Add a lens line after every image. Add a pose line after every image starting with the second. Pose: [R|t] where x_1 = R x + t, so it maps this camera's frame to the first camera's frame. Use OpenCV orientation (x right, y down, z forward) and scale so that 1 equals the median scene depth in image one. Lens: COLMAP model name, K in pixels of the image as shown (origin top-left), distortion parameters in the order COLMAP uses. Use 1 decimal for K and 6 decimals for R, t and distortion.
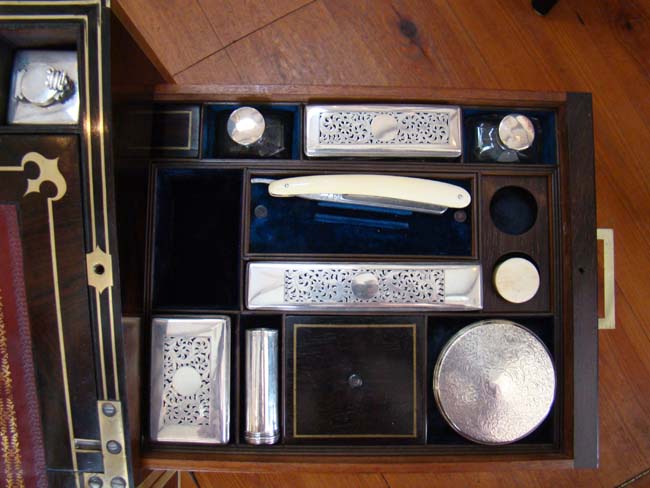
lens RADIAL K [[576.0, 0, 325.0], [0, 576.0, 244.0], [0, 0, 1]] dist [-0.191037, 0.125564]
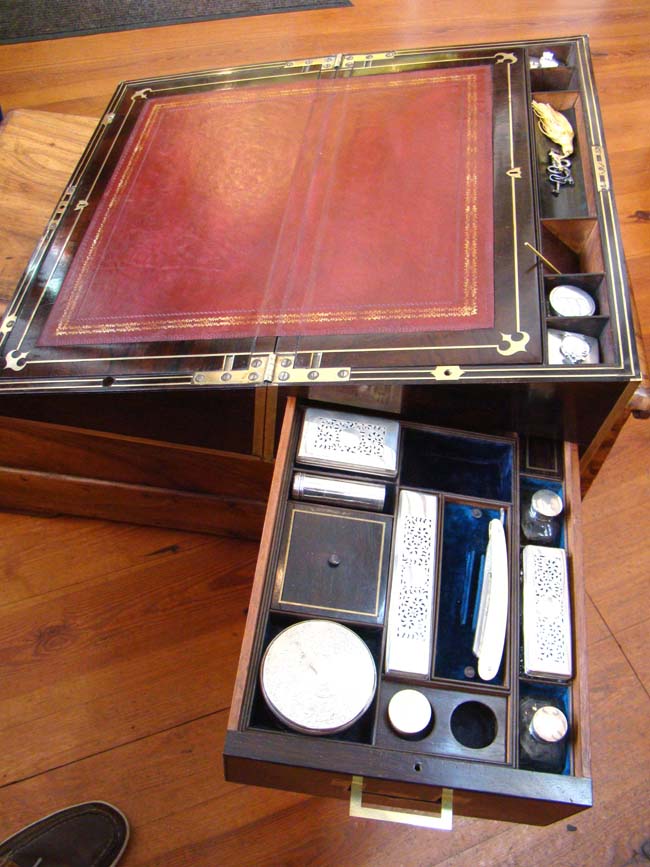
lens RADIAL K [[768.3, 0, 326.8], [0, 768.3, 459.7], [0, 0, 1]] dist [-0.191037, 0.125564]
pose [[-0.112497, 0.835261, -0.538222, 0.807395], [-0.993652, -0.094798, 0.060572, 0.199095], [-0.000429, 0.541620, 0.840624, -0.483436]]
